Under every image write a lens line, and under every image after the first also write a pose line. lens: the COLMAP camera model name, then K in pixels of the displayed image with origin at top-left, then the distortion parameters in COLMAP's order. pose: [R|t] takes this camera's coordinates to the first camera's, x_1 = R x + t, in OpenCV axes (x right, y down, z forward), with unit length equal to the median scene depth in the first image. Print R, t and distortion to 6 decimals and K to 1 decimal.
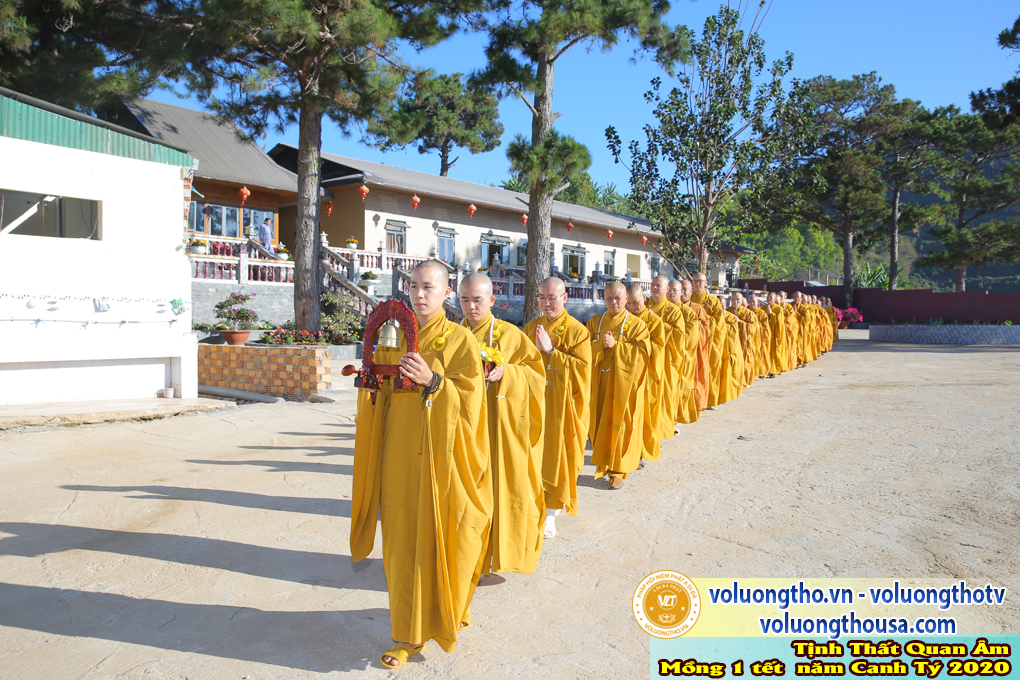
lens RADIAL K [[830.4, 0, 510.0], [0, 830.4, 340.0], [0, 0, 1]] dist [-0.036052, 0.002422]
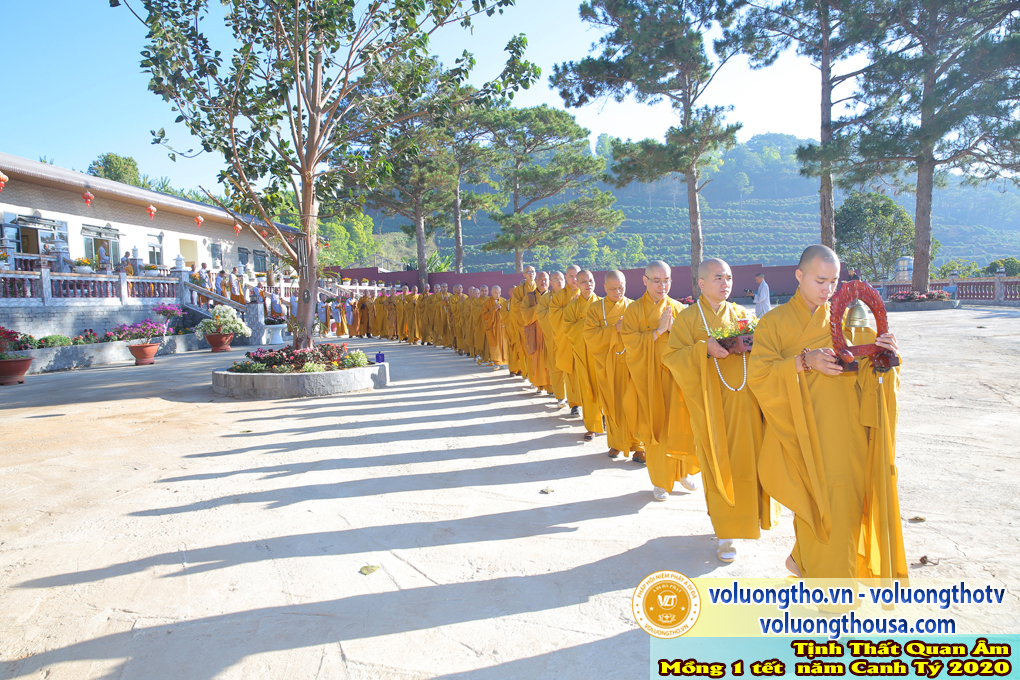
lens RADIAL K [[695.1, 0, 510.0], [0, 695.1, 340.0], [0, 0, 1]] dist [-0.108745, 0.086078]
pose [[0.838551, -0.077739, 0.539248, 0.042626], [0.064098, 0.996971, 0.044050, -0.012548], [-0.541039, -0.002374, 0.840994, 0.245995]]
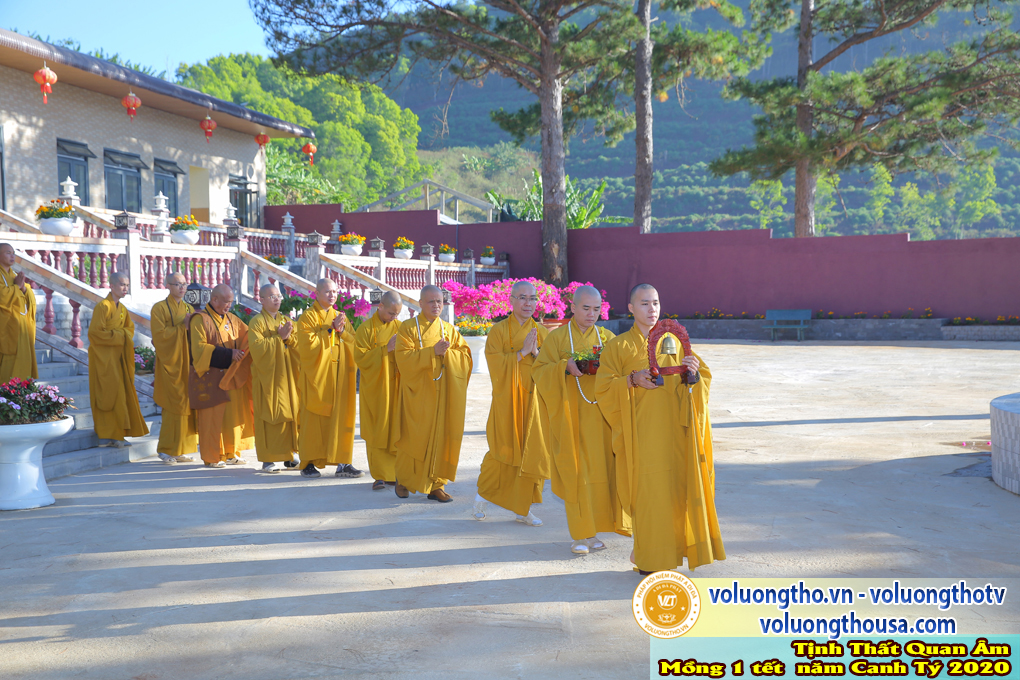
lens RADIAL K [[1358.7, 0, 510.0], [0, 1358.7, 340.0], [0, 0, 1]] dist [0.078485, 0.071480]
pose [[0.899931, -0.033834, 0.434718, 0.122026], [0.028199, 0.999414, 0.019406, -0.024839], [-0.435119, -0.005206, 0.900358, 0.456782]]
